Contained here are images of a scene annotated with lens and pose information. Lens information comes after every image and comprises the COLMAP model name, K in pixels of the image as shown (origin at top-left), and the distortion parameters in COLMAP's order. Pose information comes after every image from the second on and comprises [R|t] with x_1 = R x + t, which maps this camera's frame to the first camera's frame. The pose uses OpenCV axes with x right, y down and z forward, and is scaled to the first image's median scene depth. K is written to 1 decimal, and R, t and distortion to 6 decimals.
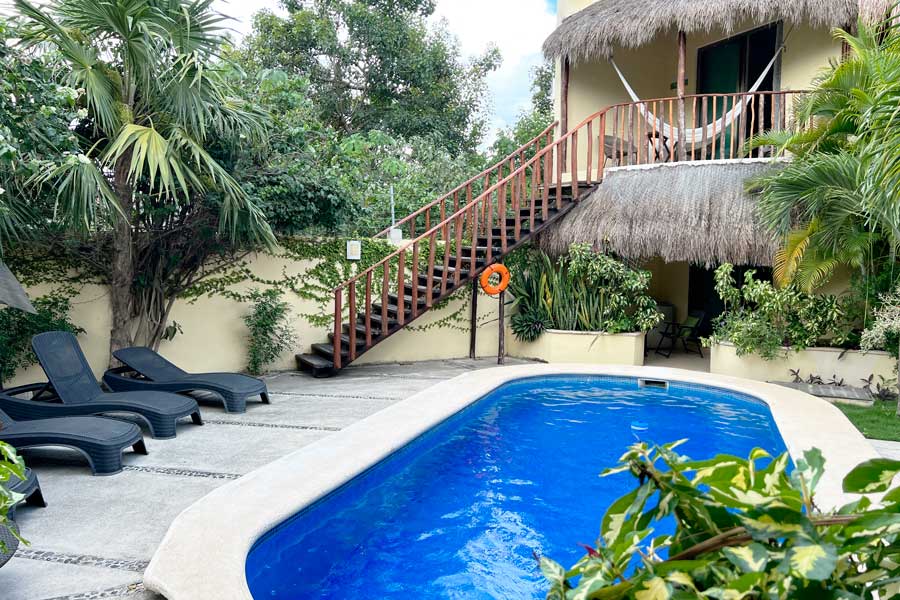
lens RADIAL K [[668.4, 0, 451.4], [0, 668.4, 298.7], [0, 0, 1]] dist [0.095594, 0.000638]
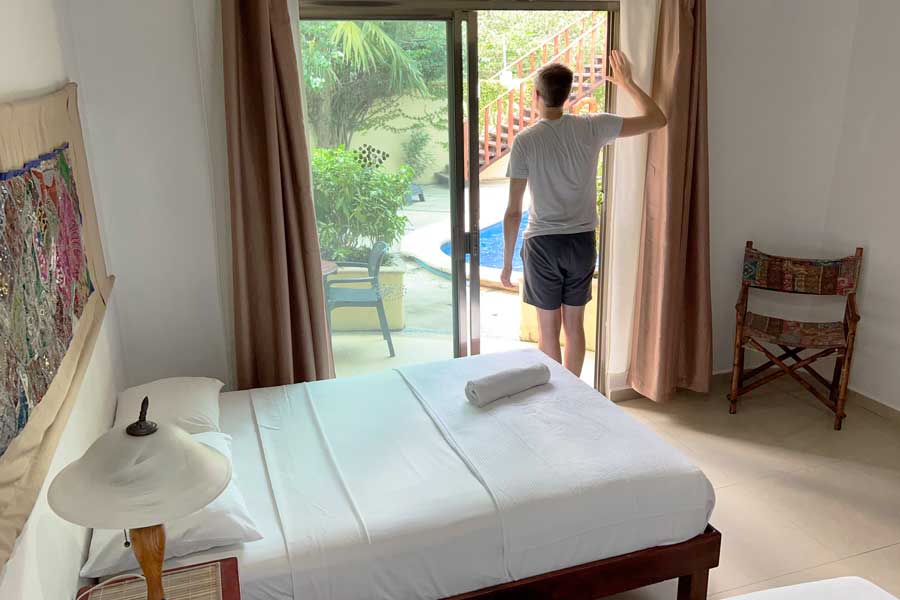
lens RADIAL K [[668.4, 0, 455.0], [0, 668.4, 301.6], [0, 0, 1]] dist [0.095594, 0.000638]
pose [[0.986413, 0.017768, -0.163322, 0.041912], [0.023764, 0.968248, 0.248860, -0.002113], [0.162558, -0.249360, 0.954670, -0.397983]]
